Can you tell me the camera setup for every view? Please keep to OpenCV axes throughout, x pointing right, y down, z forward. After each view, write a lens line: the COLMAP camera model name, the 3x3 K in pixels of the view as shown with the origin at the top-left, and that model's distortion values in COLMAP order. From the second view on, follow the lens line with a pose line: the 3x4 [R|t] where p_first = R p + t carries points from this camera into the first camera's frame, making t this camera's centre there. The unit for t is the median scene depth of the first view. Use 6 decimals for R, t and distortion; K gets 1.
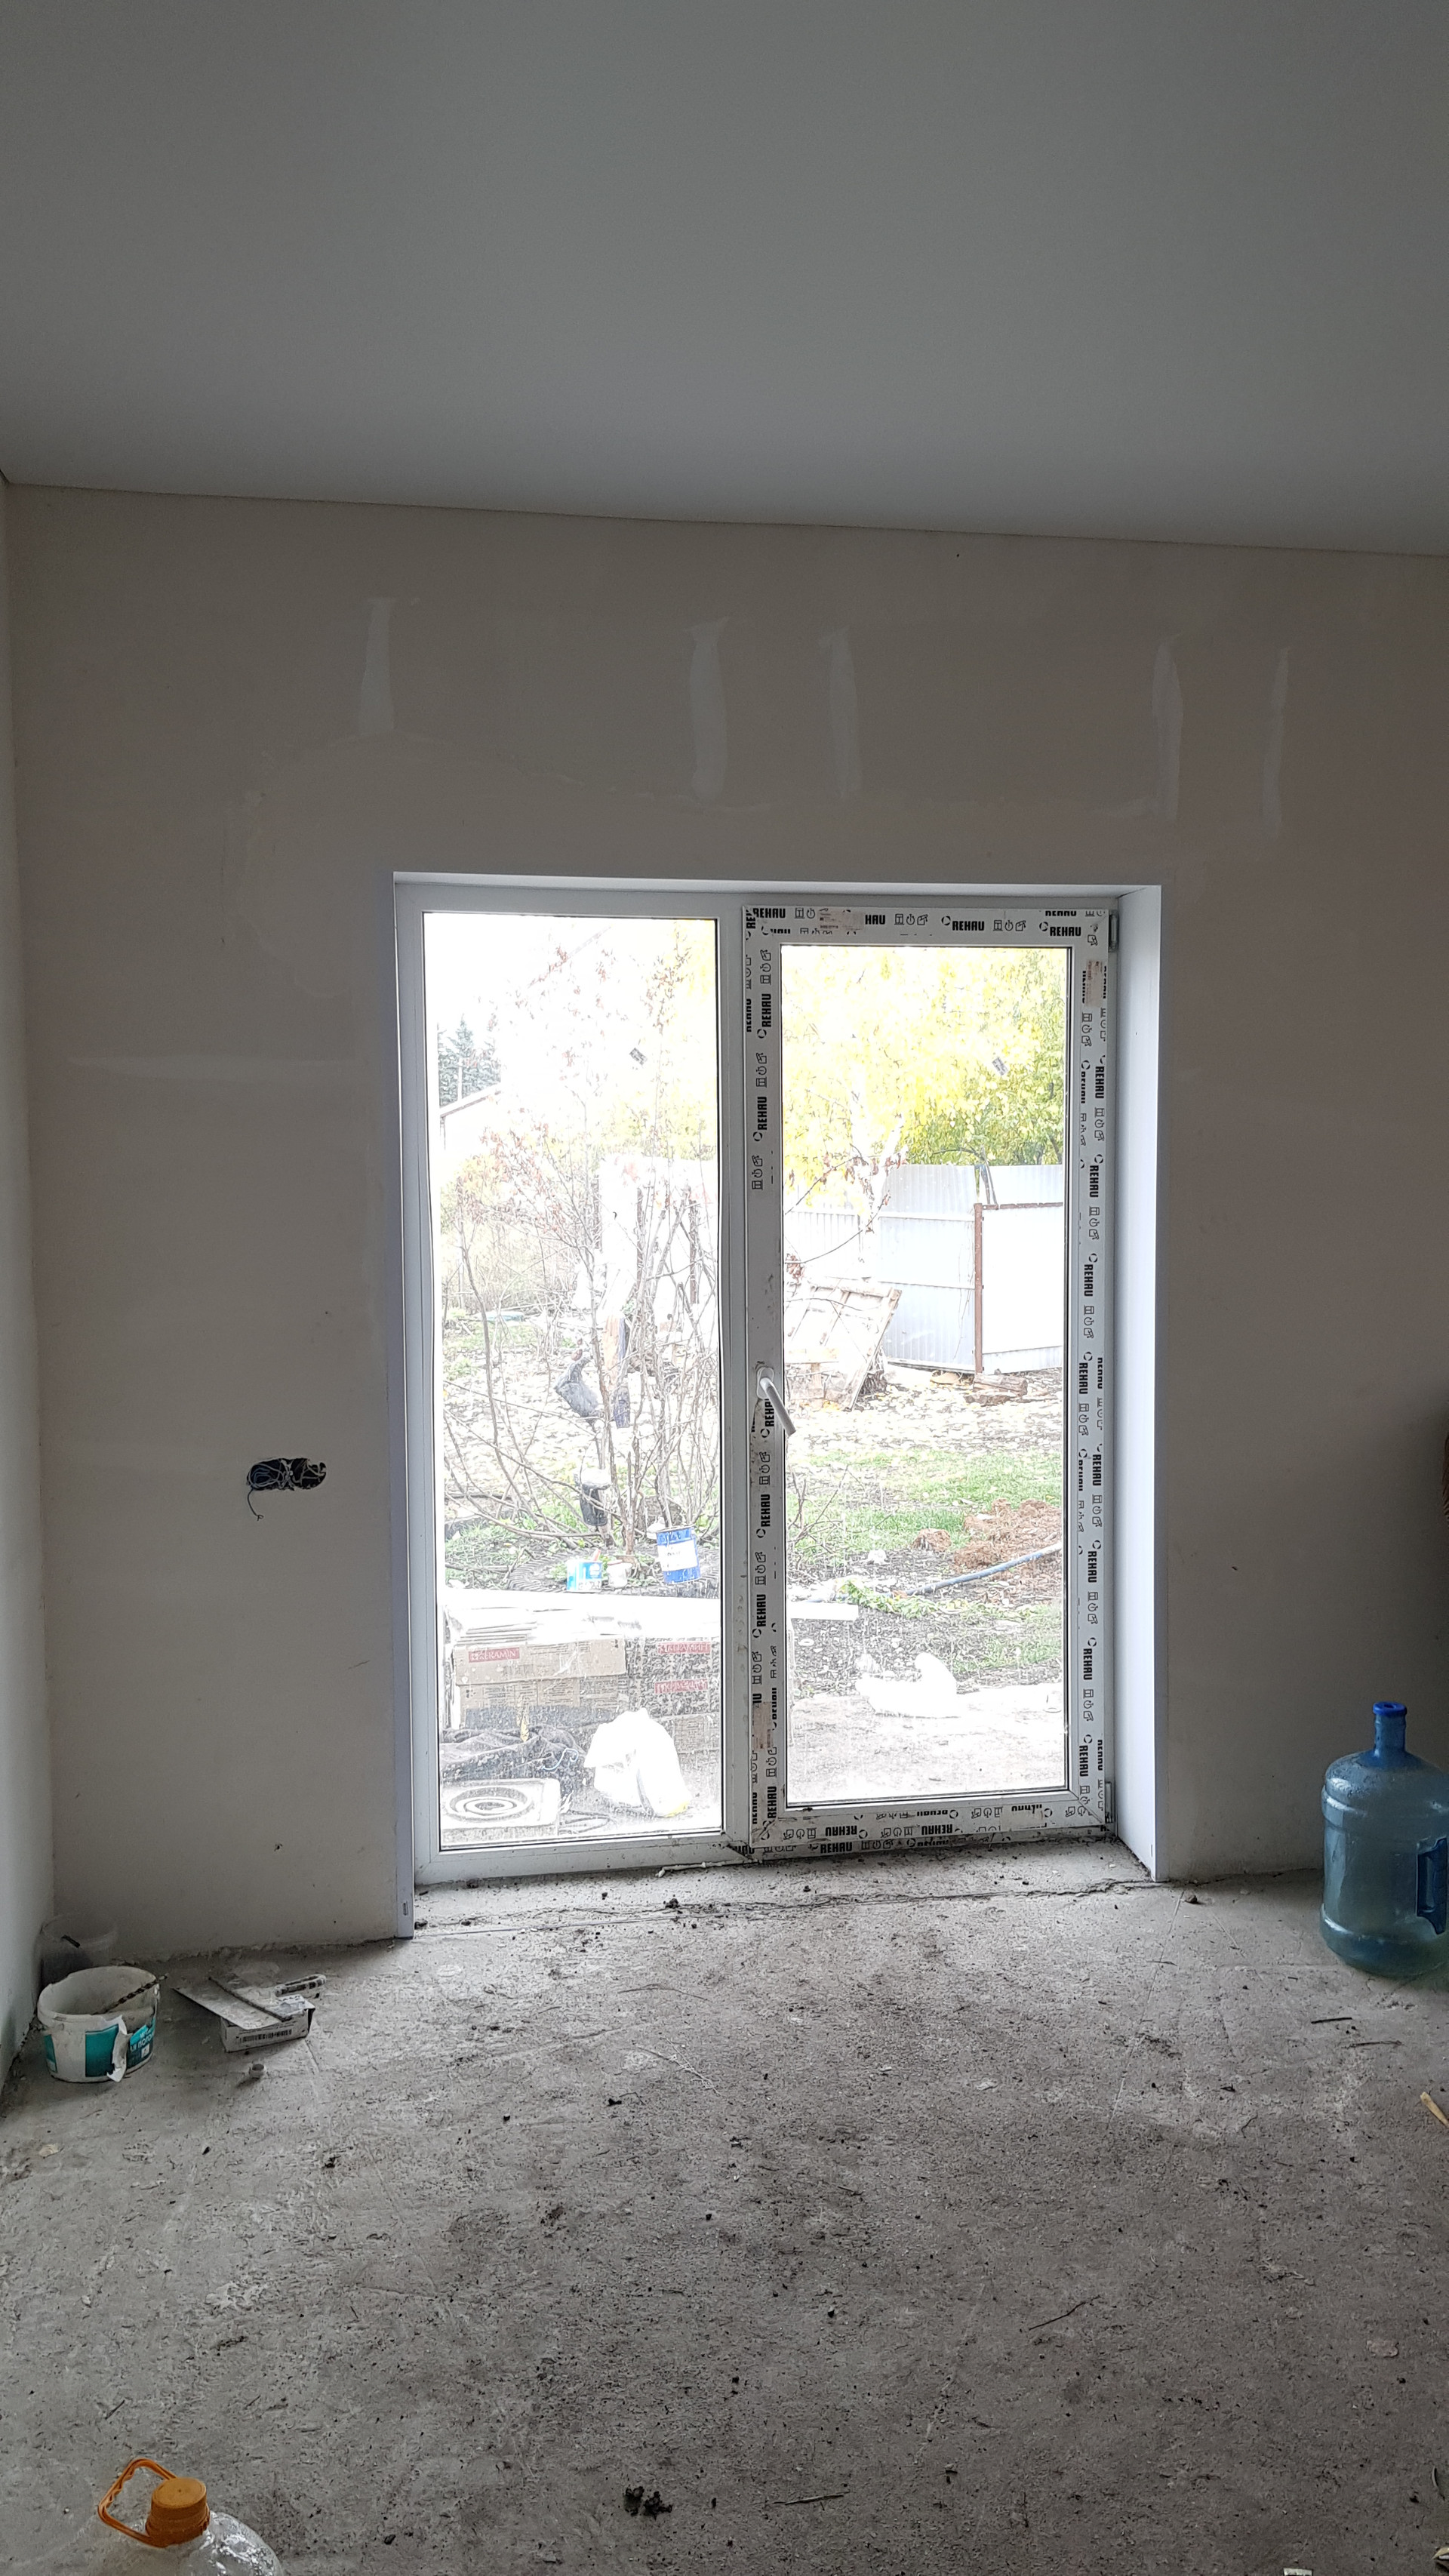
lens RADIAL K [[2049.4, 0, 727.7], [0, 2049.4, 1284.6], [0, 0, 1]] dist [0.086905, -0.149576]
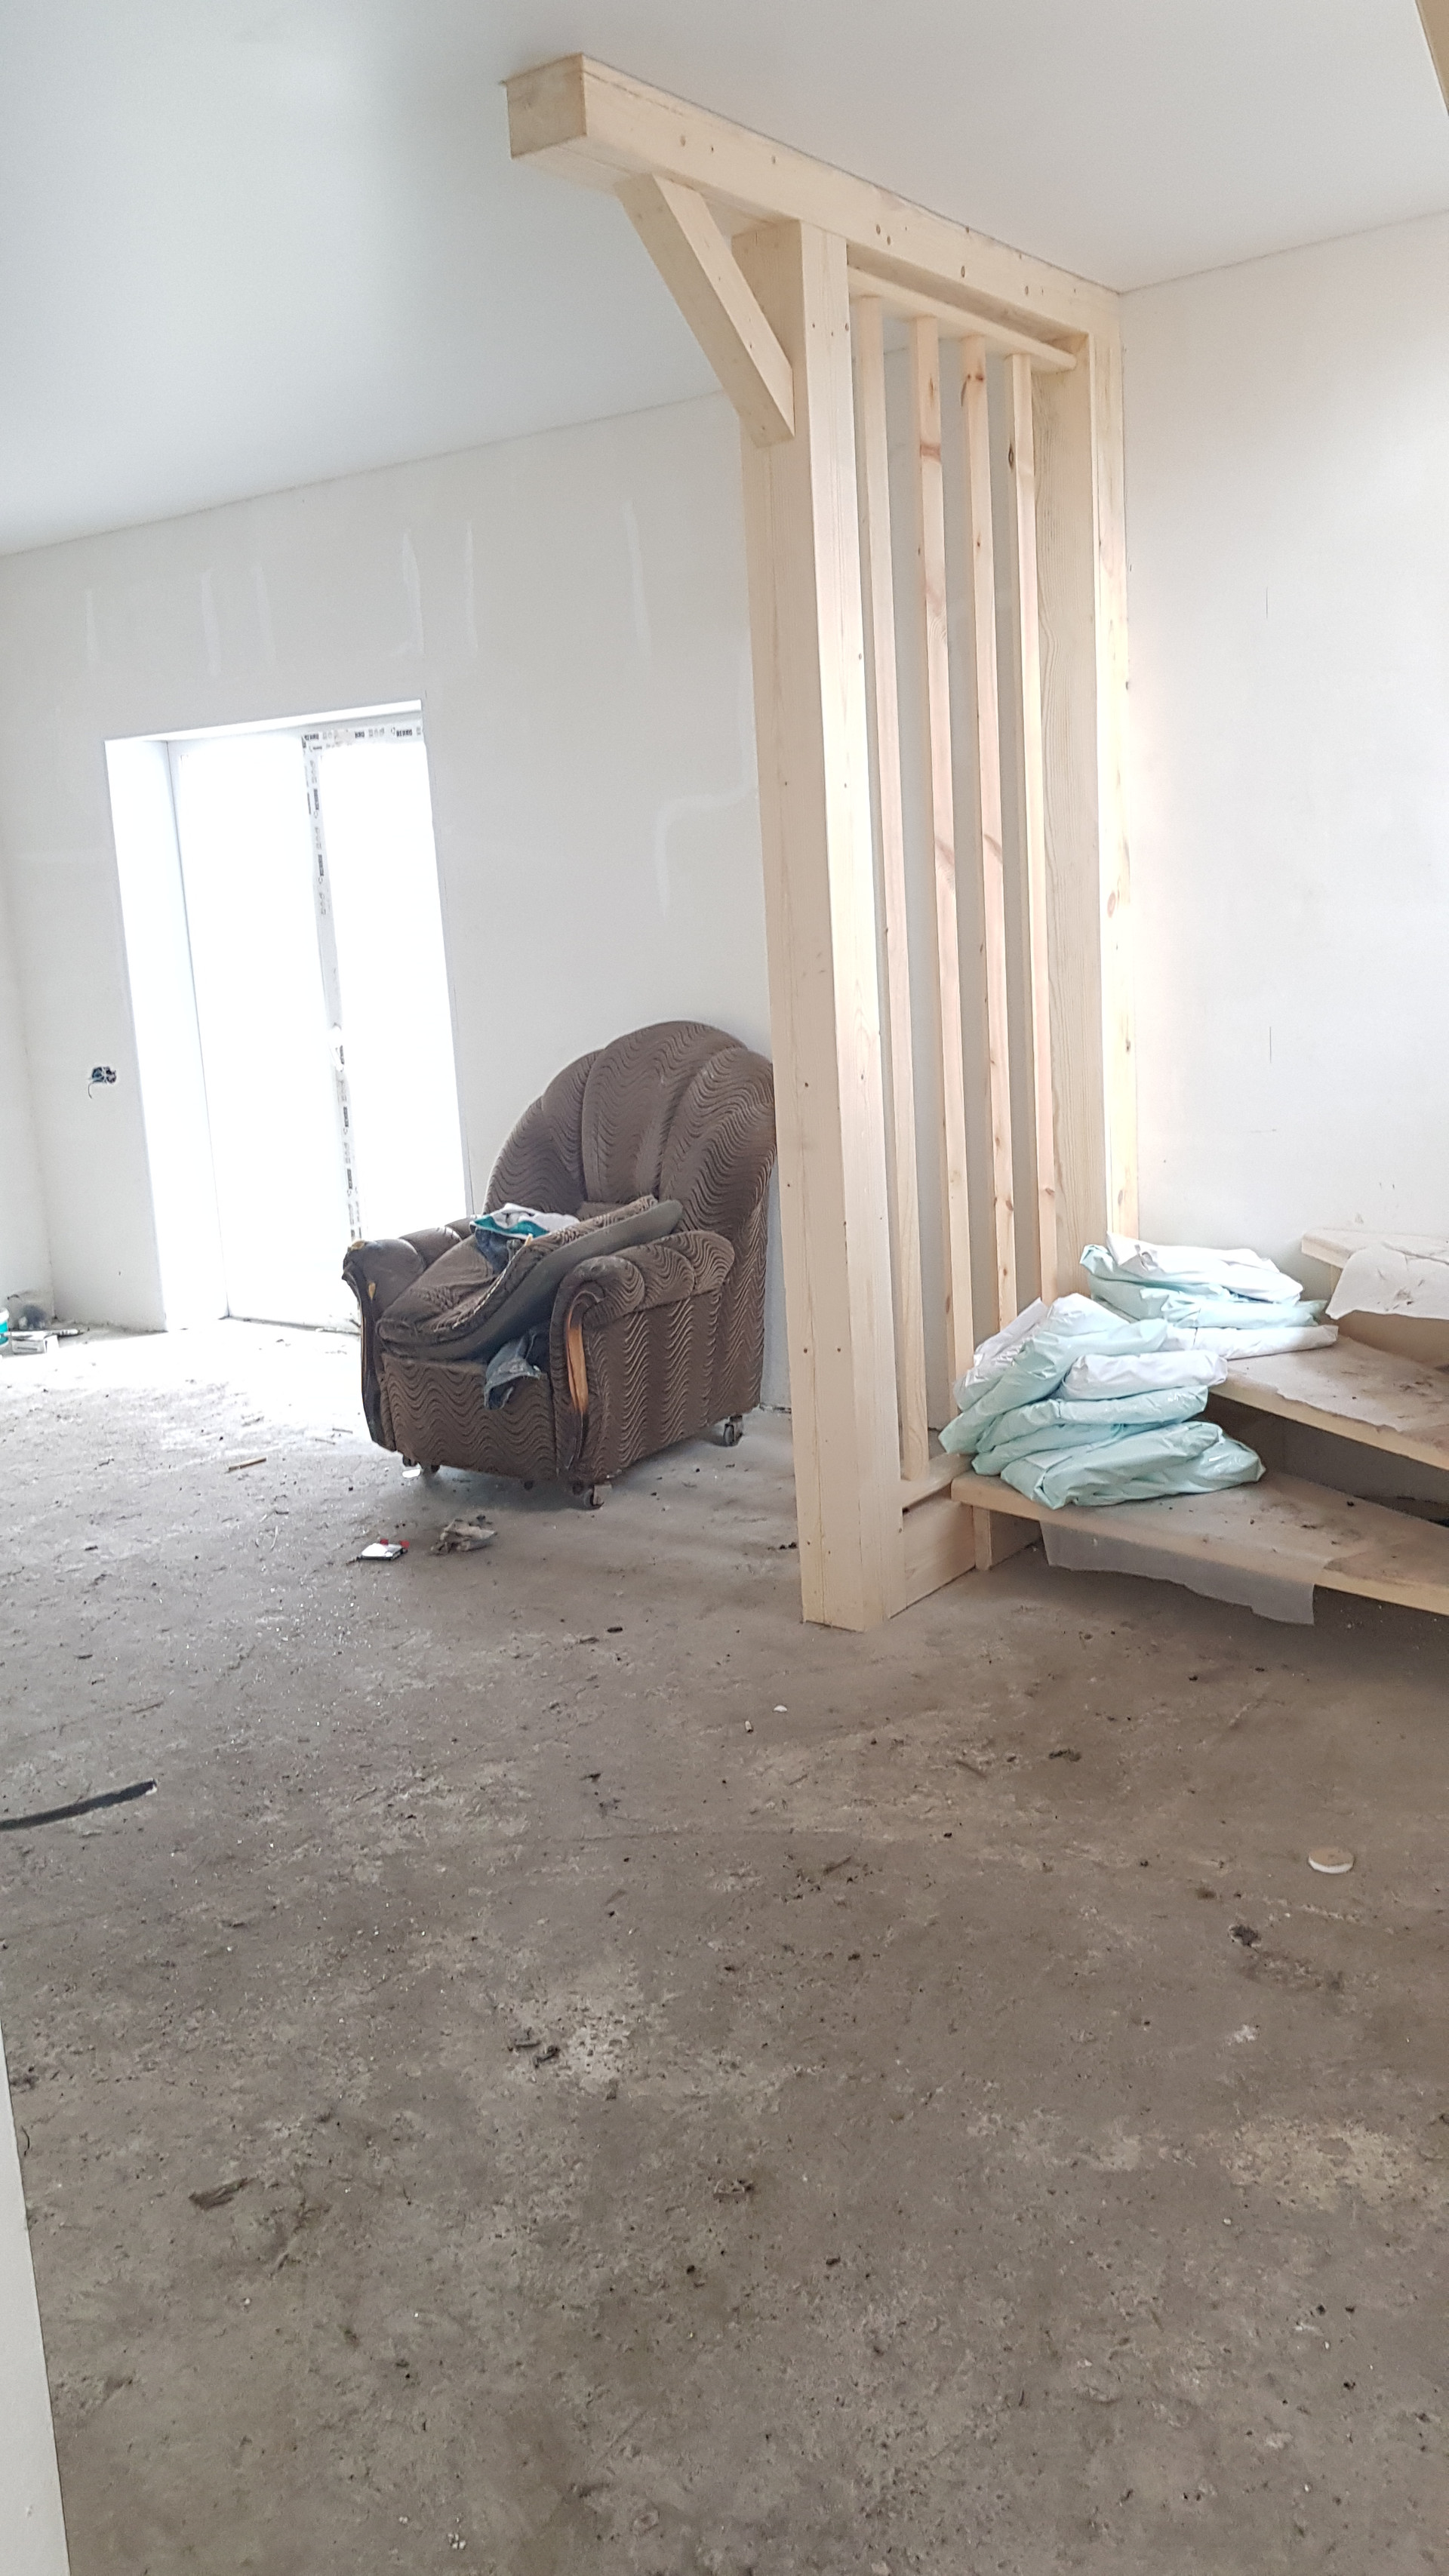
lens RADIAL K [[2049.4, 0, 785.4], [0, 2049.4, 1202.4], [0, 0, 1]] dist [0.086905, -0.149576]
pose [[0.682074, 0.084786, -0.726351, 1.495115], [-0.005162, 0.993790, 0.111156, -0.003678], [0.731265, -0.072067, 0.678276, 0.169945]]
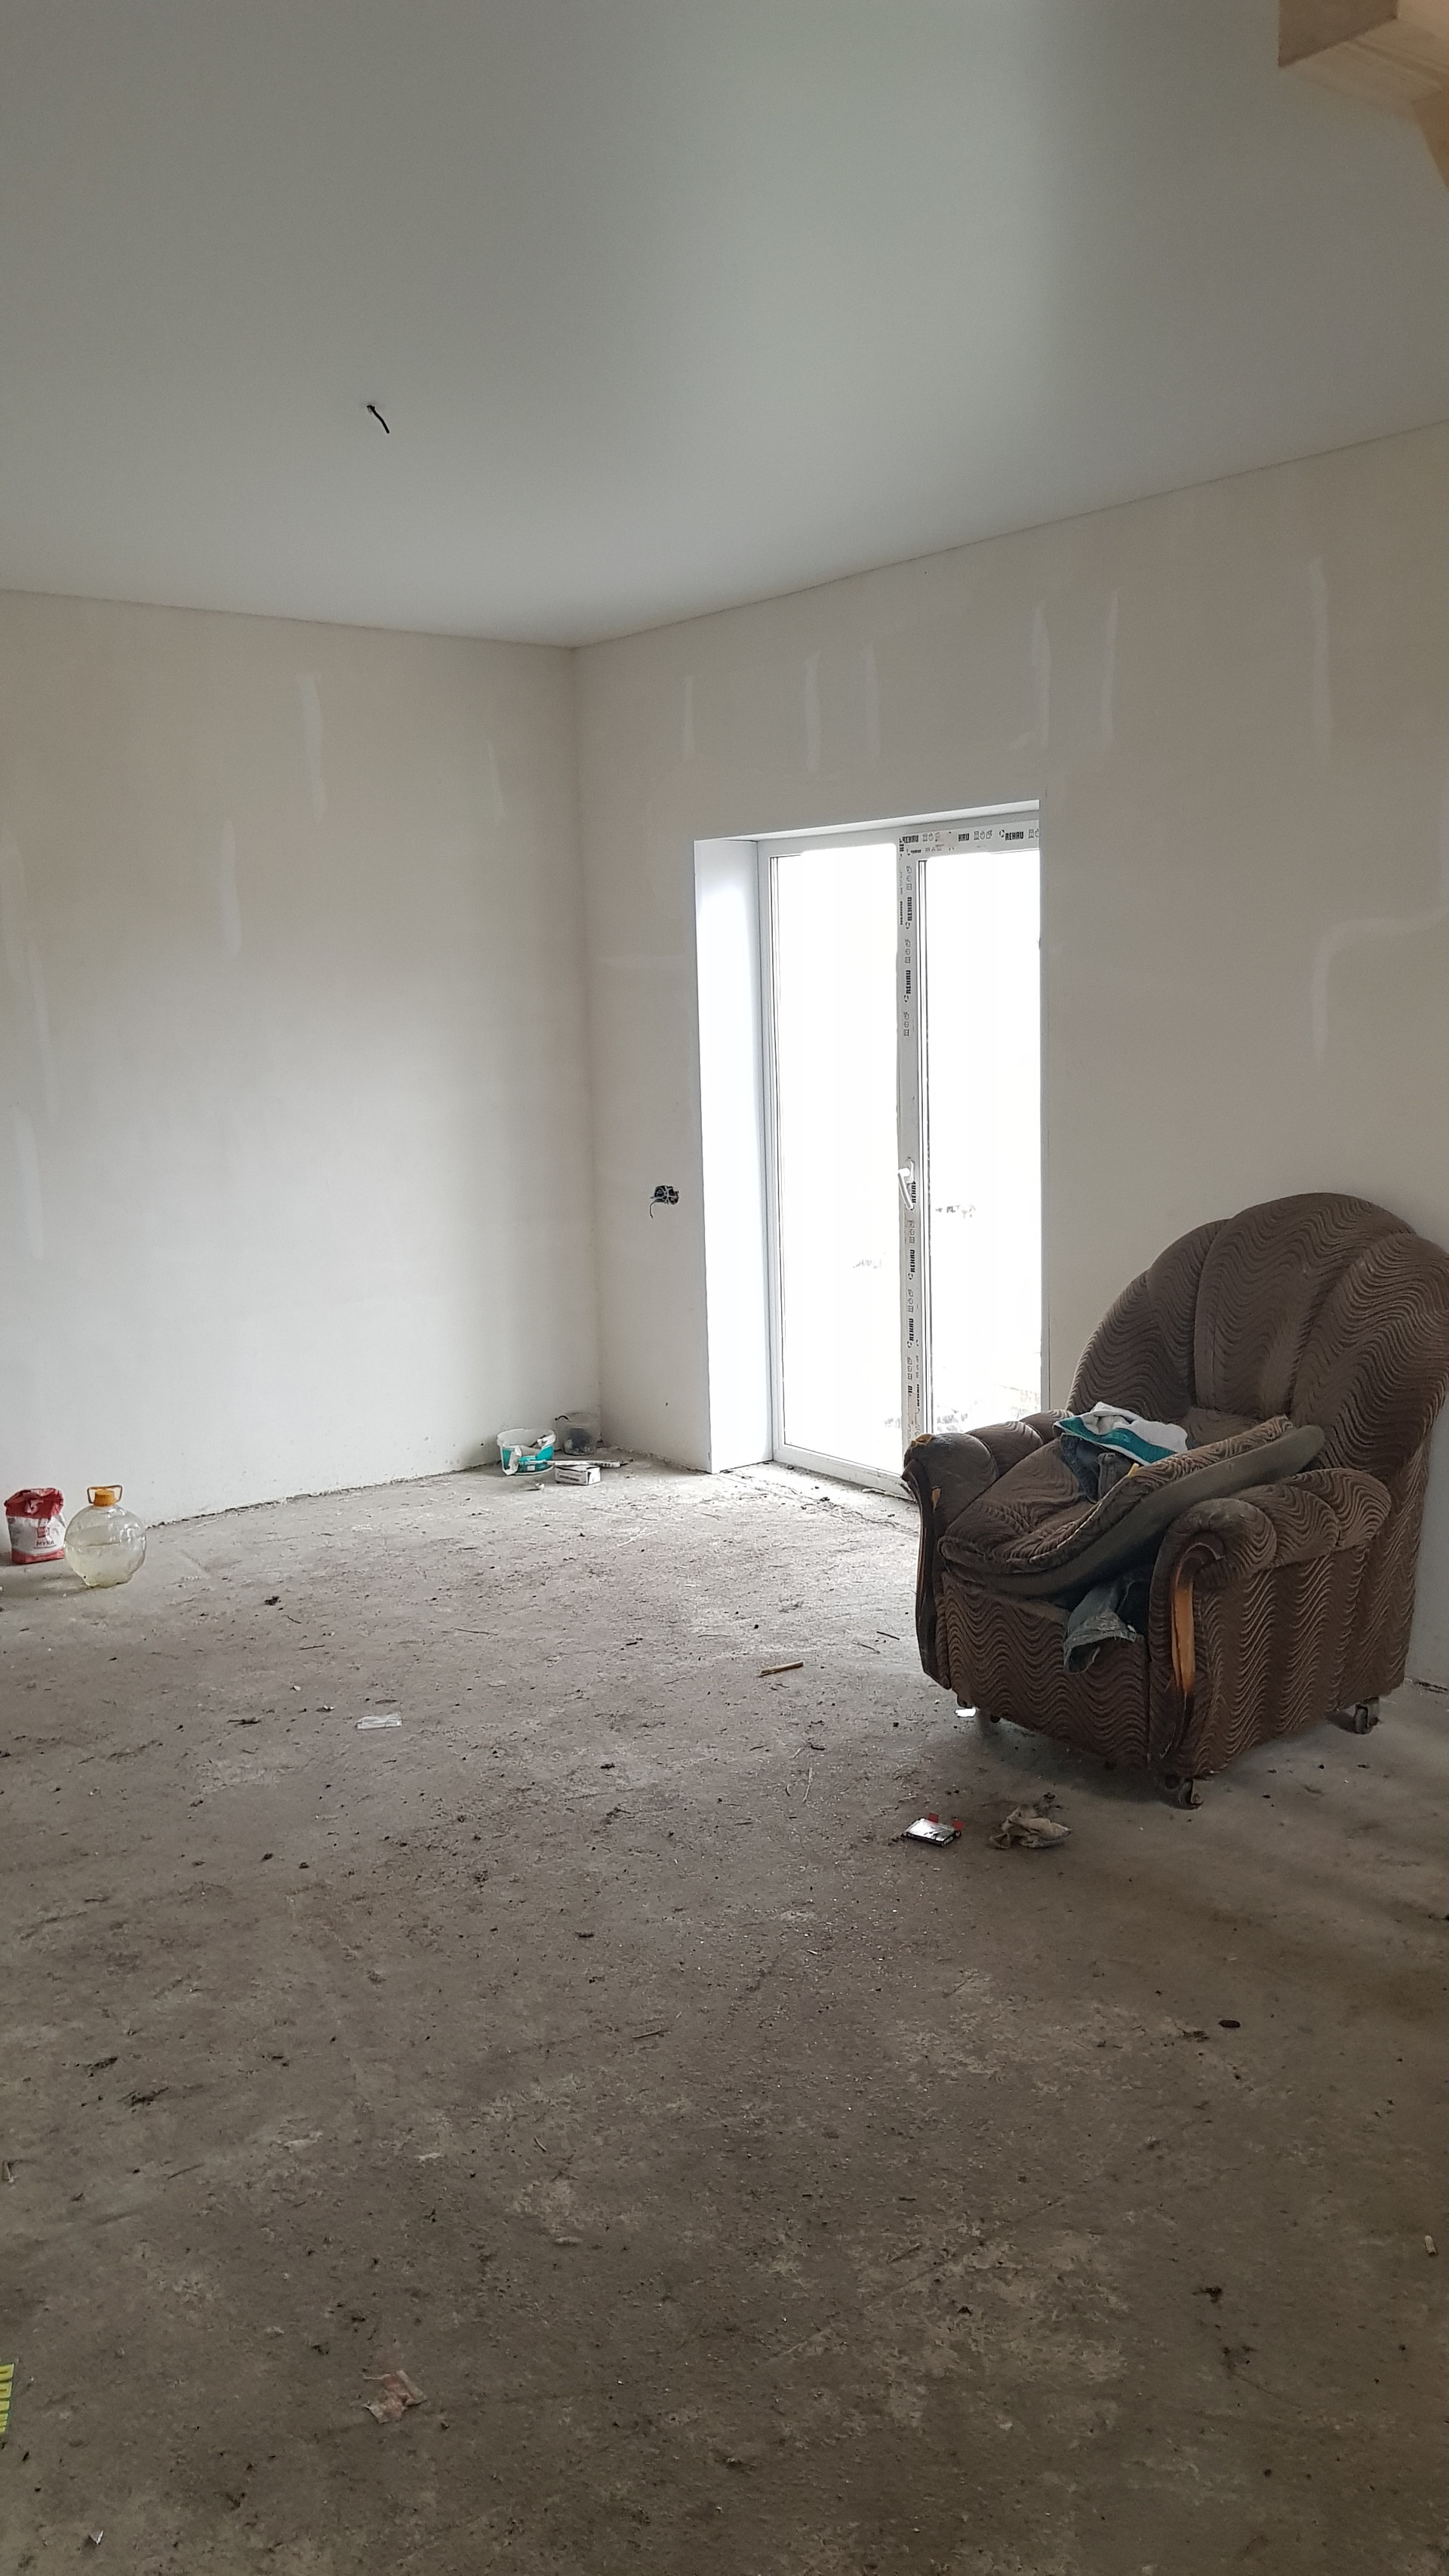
lens RADIAL K [[2049.4, 0, 751.5], [0, 2049.4, 1325.2], [0, 0, 1]] dist [0.086905, -0.149576]
pose [[0.449928, 0.141557, -0.881775, 1.313611], [-0.048504, 0.989774, 0.134145, -0.034494], [0.891747, -0.017586, 0.452193, 0.259612]]
